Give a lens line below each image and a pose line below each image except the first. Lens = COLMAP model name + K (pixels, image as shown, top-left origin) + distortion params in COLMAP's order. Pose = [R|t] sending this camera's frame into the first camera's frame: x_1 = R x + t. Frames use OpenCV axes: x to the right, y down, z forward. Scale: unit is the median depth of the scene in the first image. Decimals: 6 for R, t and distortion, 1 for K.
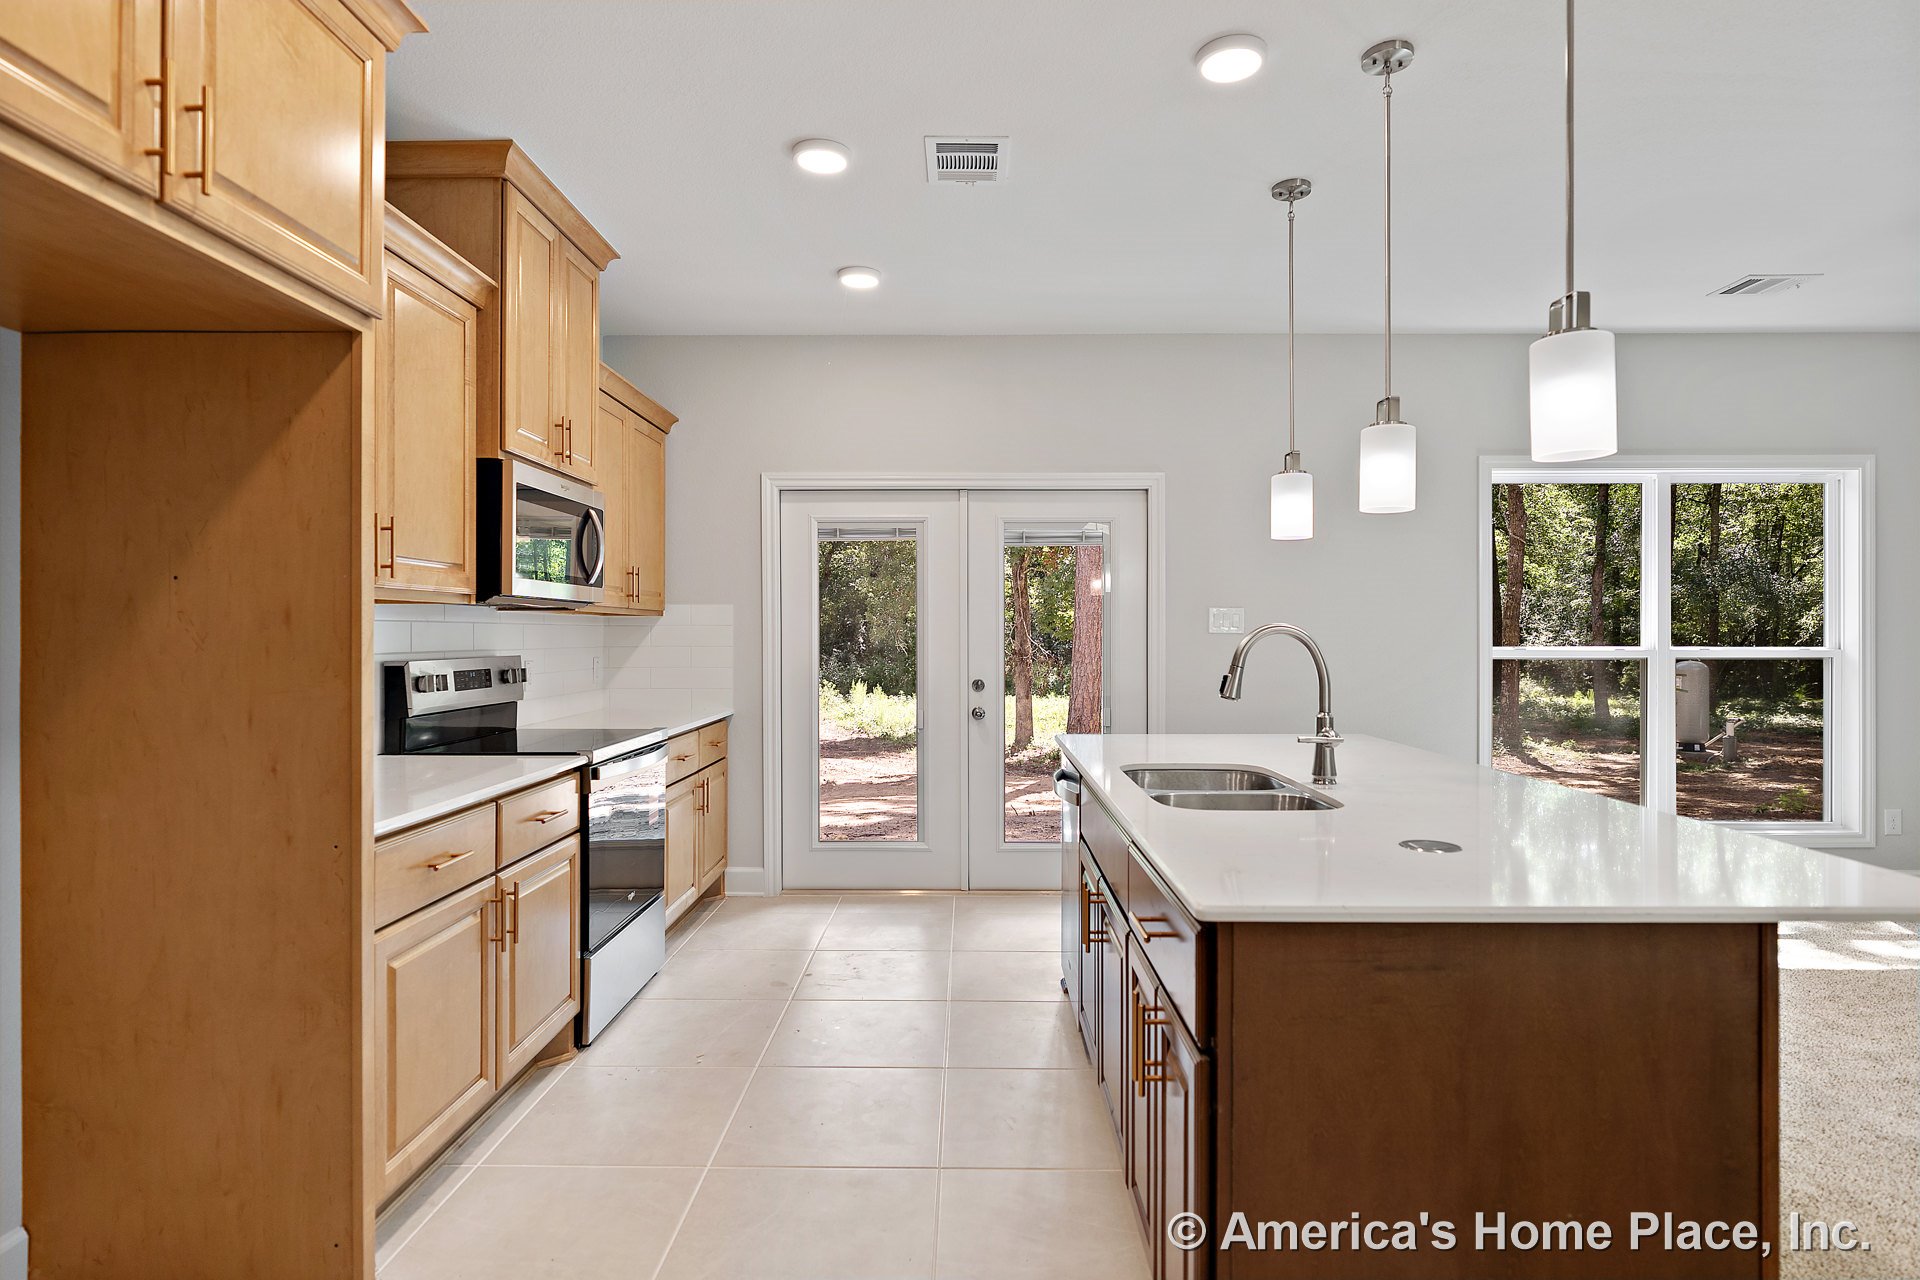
lens RADIAL K [[998.8, 0, 958.8], [0, 998.8, 632.7], [0, 0, 1]] dist [-0.004541, -0.000491]
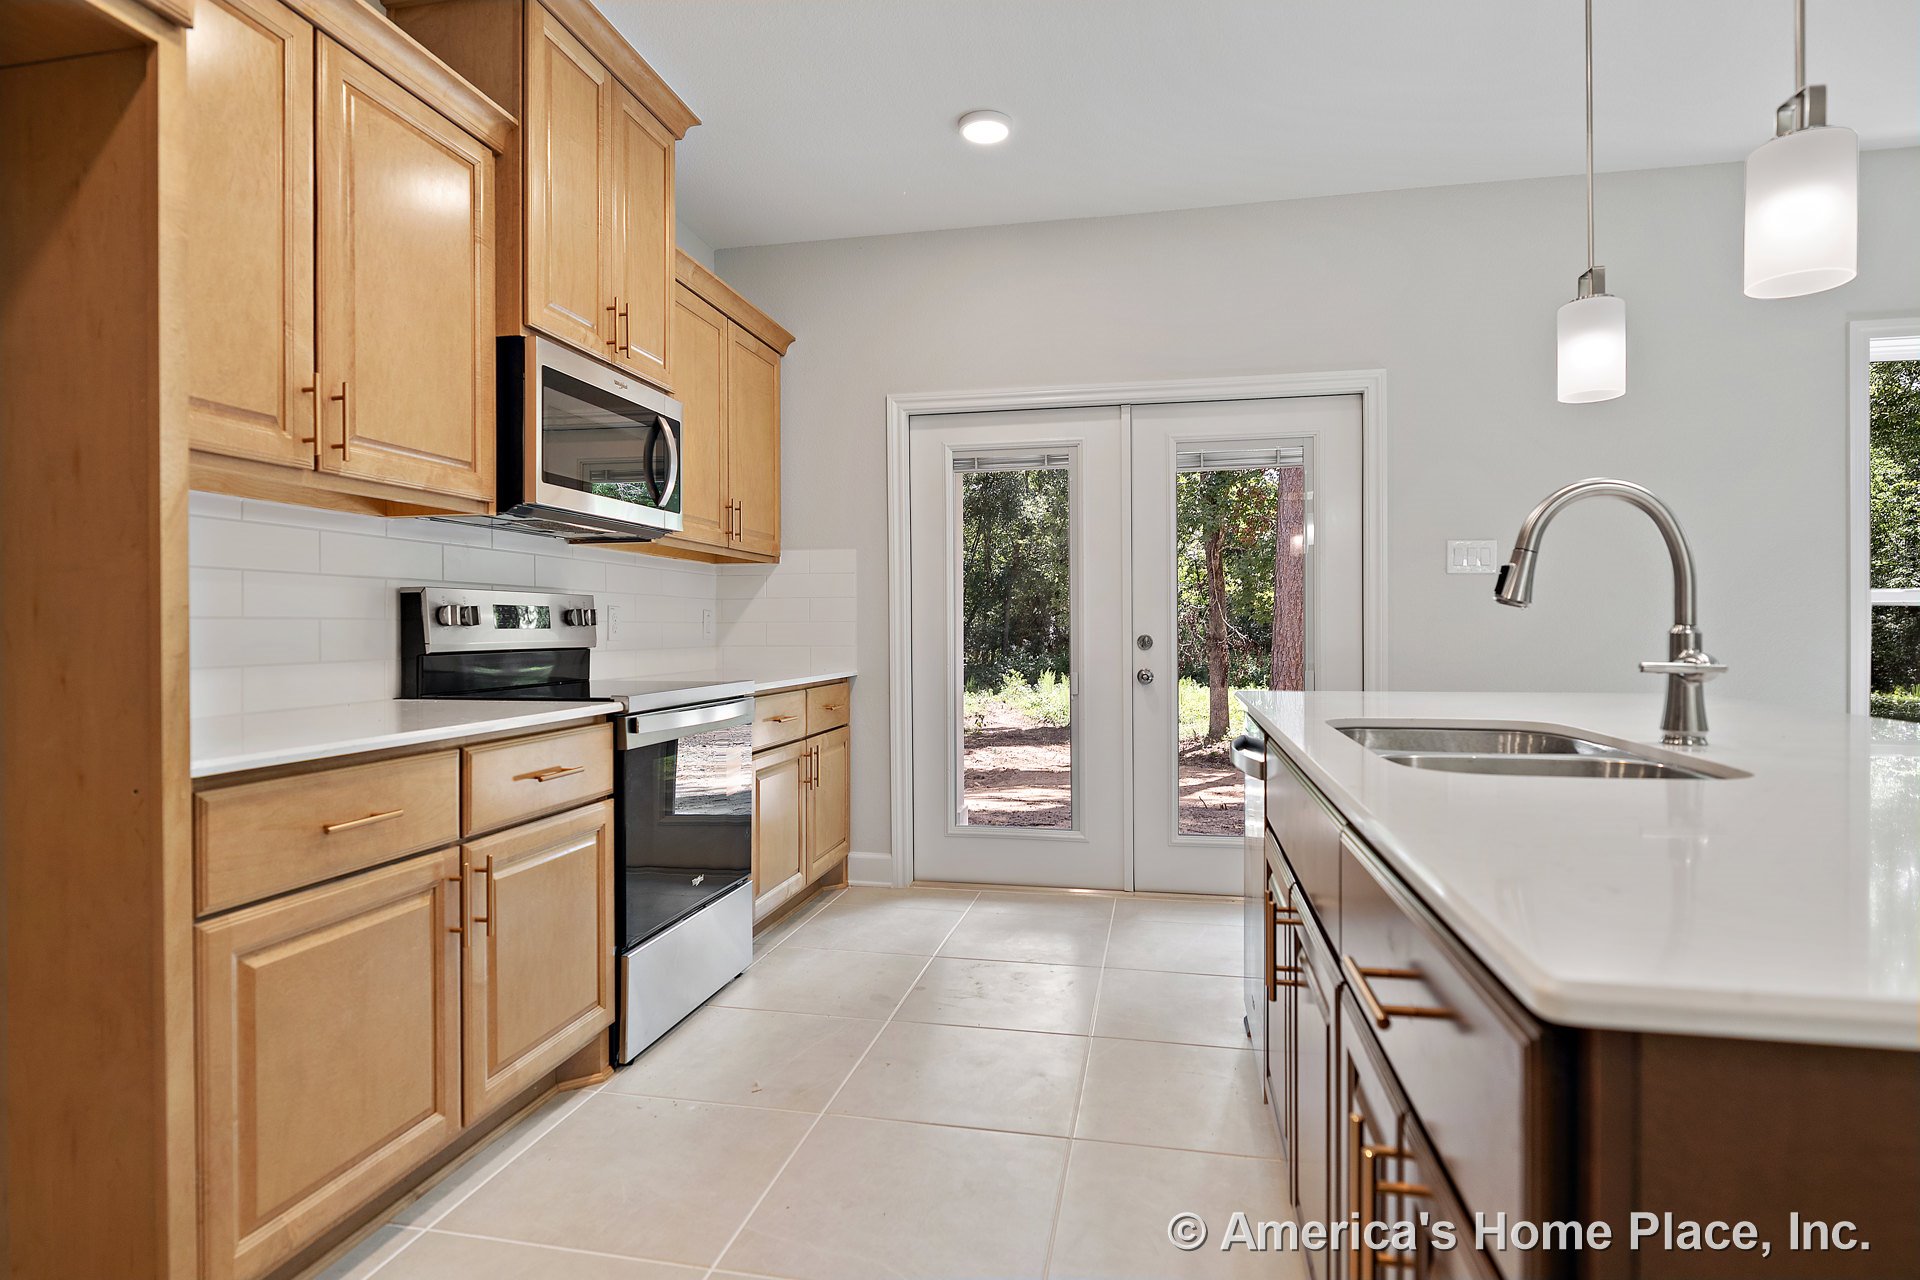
lens RADIAL K [[998.8, 0, 958.8], [0, 998.8, 632.7], [0, 0, 1]] dist [-0.004541, -0.000491]
pose [[0.981304, -0.003253, -0.192439, 0.041665], [0.004398, 0.999975, 0.005526, 0.059892], [0.192416, -0.006269, 0.981293, 0.250705]]
